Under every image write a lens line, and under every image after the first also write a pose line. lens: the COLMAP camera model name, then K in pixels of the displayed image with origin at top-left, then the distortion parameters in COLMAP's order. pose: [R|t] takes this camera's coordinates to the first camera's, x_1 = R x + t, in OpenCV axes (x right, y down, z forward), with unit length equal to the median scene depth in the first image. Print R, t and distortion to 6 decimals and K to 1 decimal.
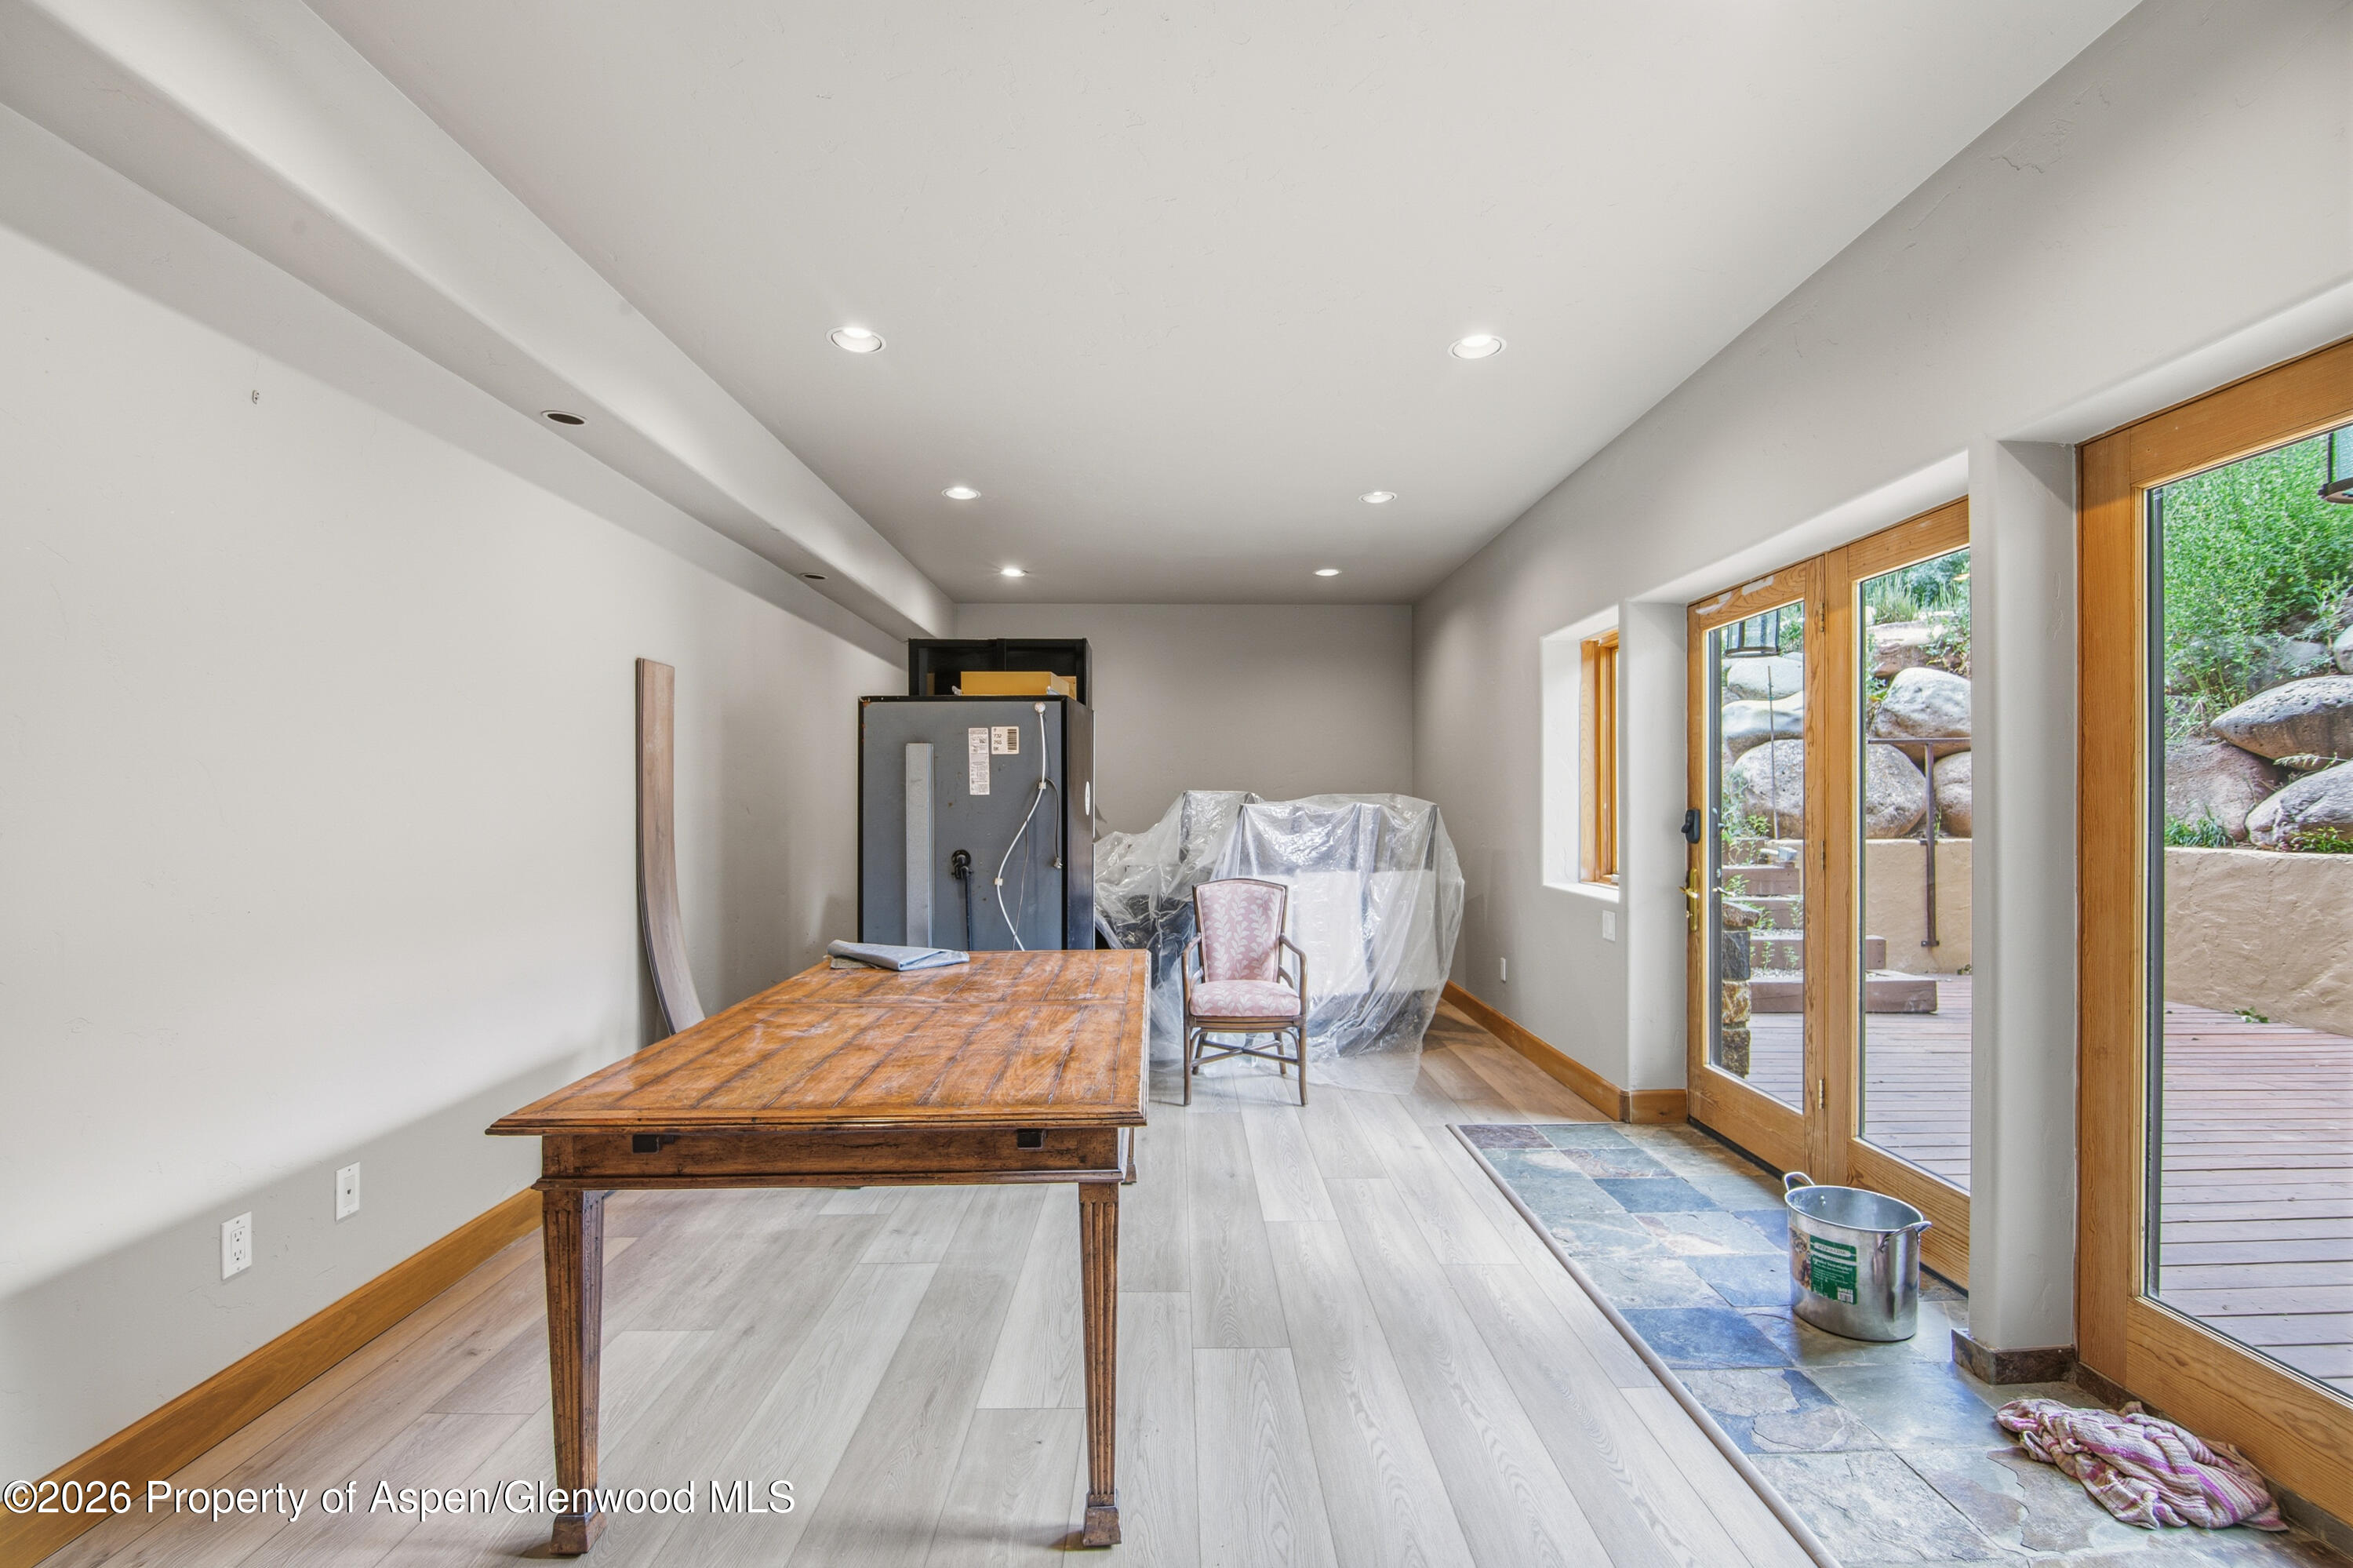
lens RADIAL K [[1063.6, 0, 1188.9], [0, 1063.6, 788.9], [0, 0, 1]] dist [-0.009591, -0.000965]
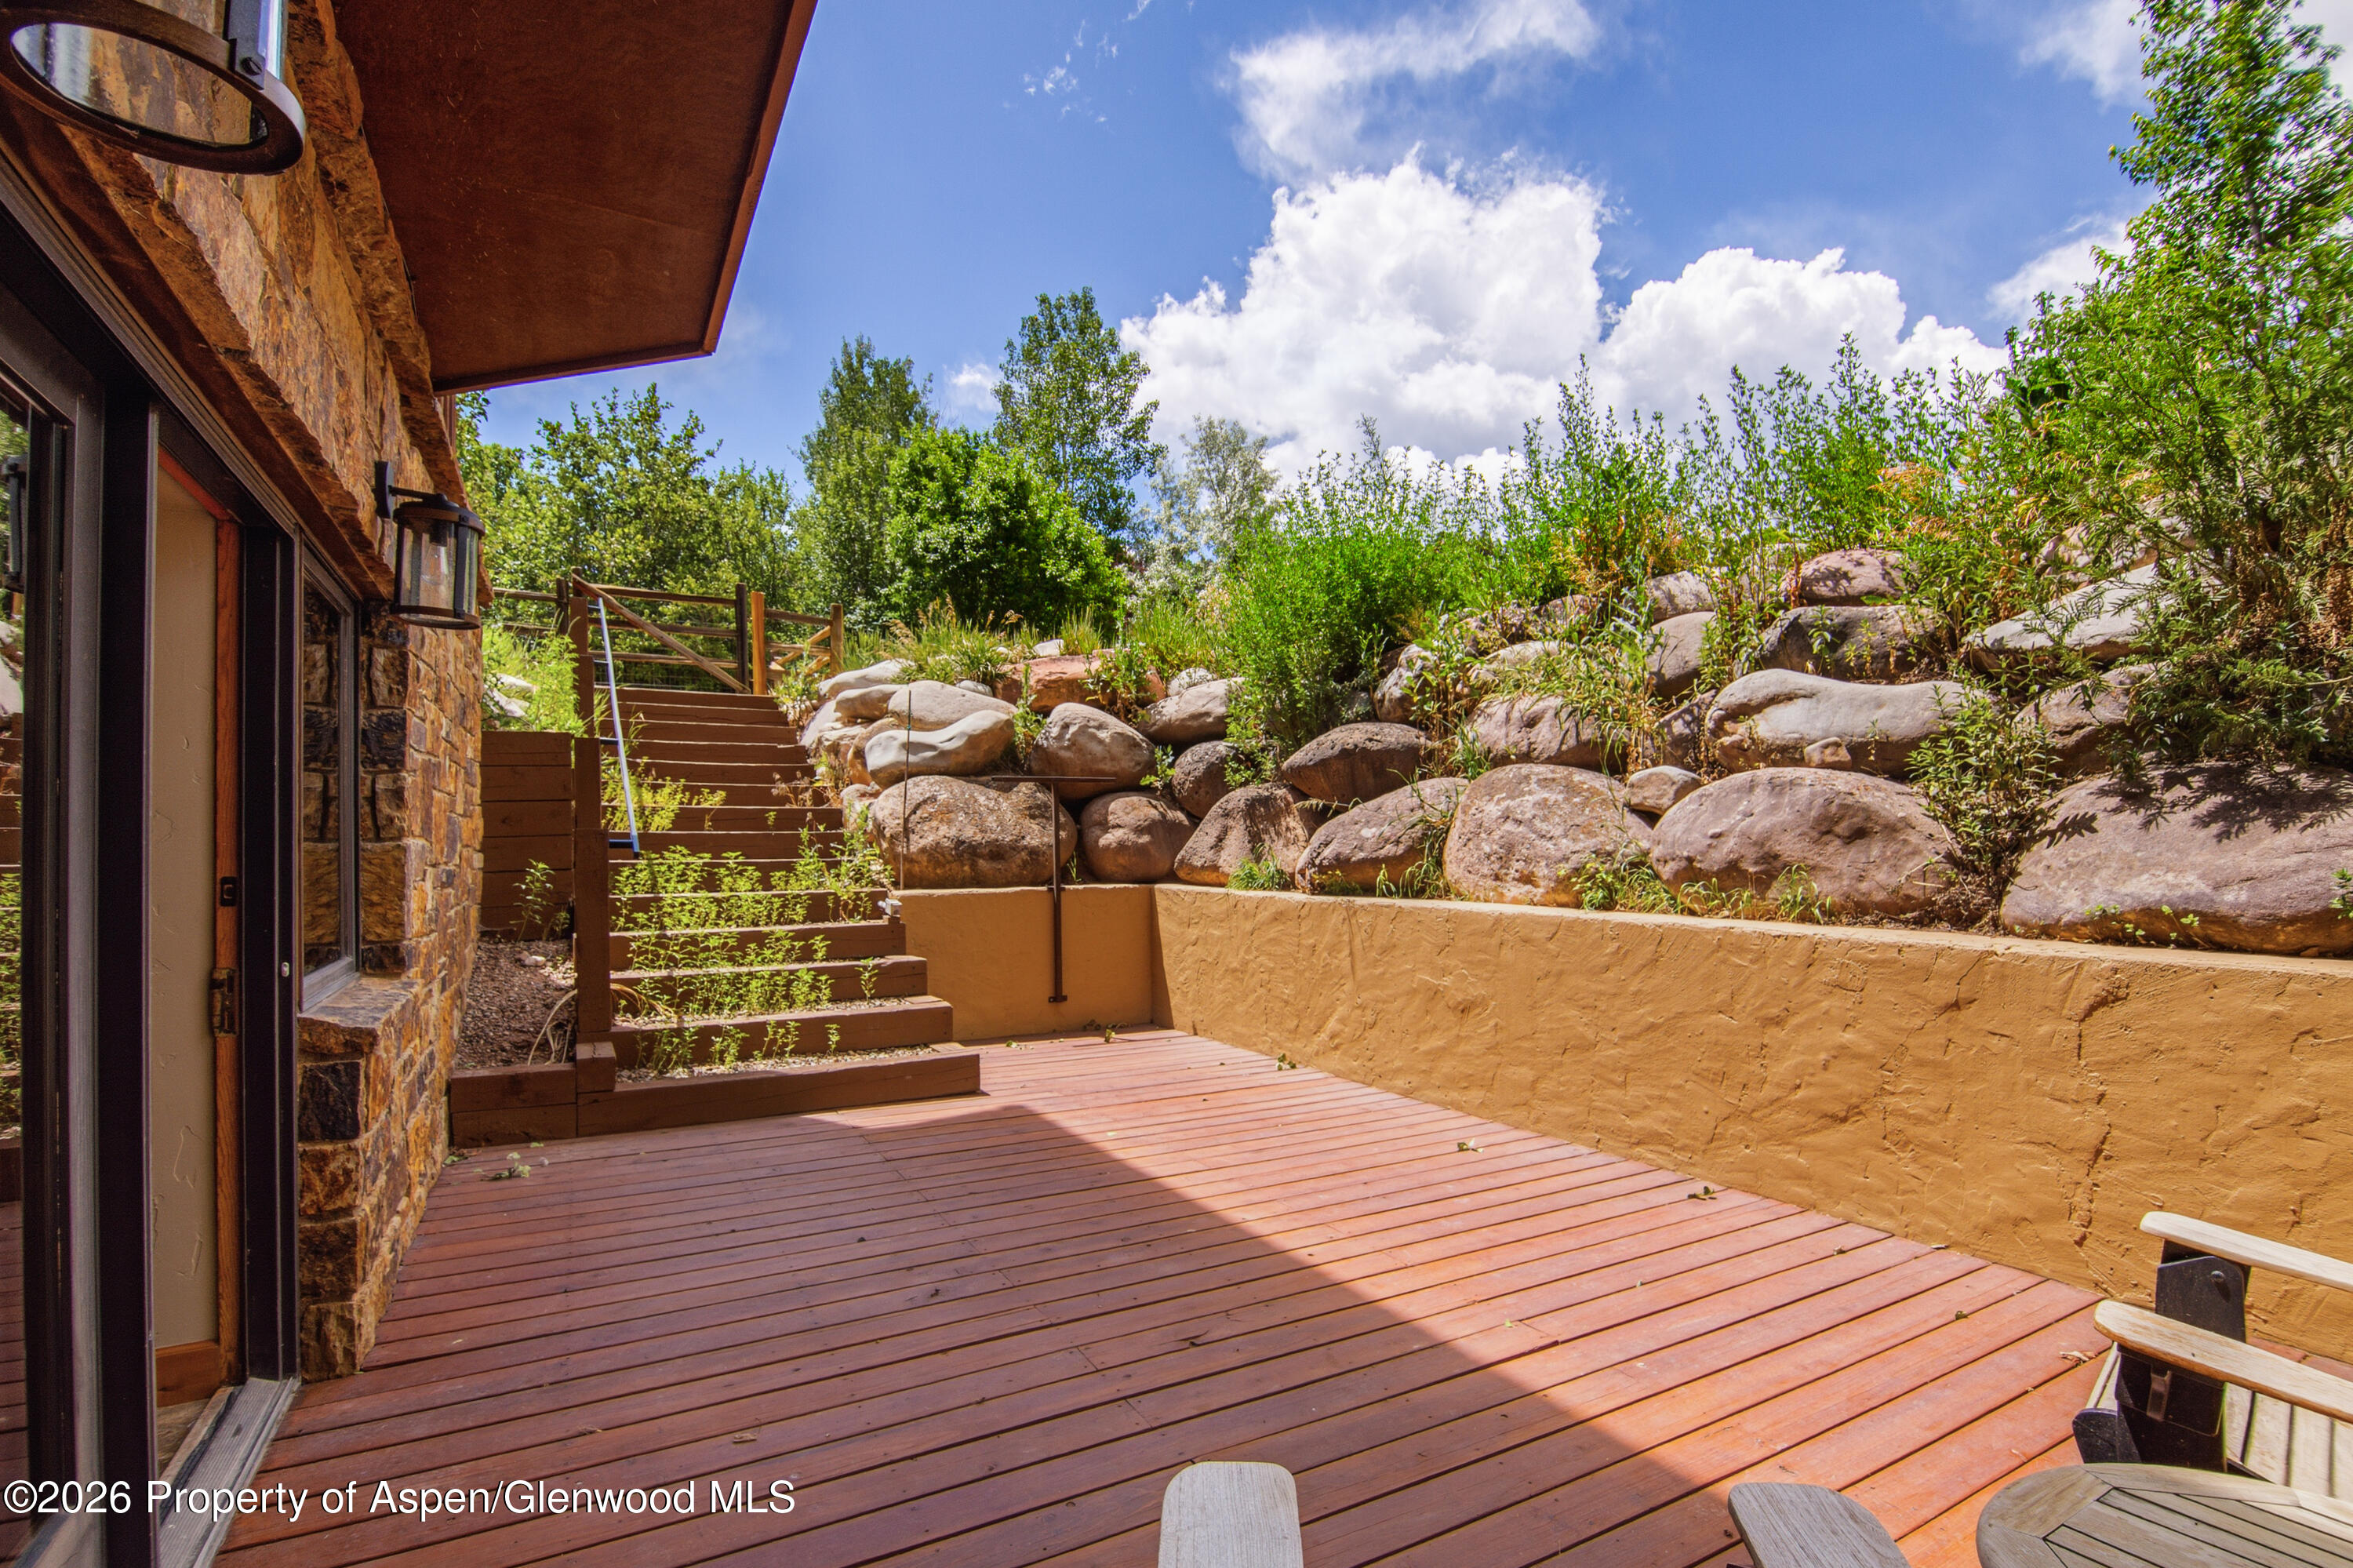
lens RADIAL K [[1063.6, 0, 1160.4], [0, 1063.6, 847.4], [0, 0, 1]] dist [-0.009591, -0.000965]
pose [[0.886662, -0.002318, 0.462413, 0.413824], [-0.002870, 0.999941, 0.010516, 0.004397], [-0.462410, -0.010651, 0.886602, 0.161597]]
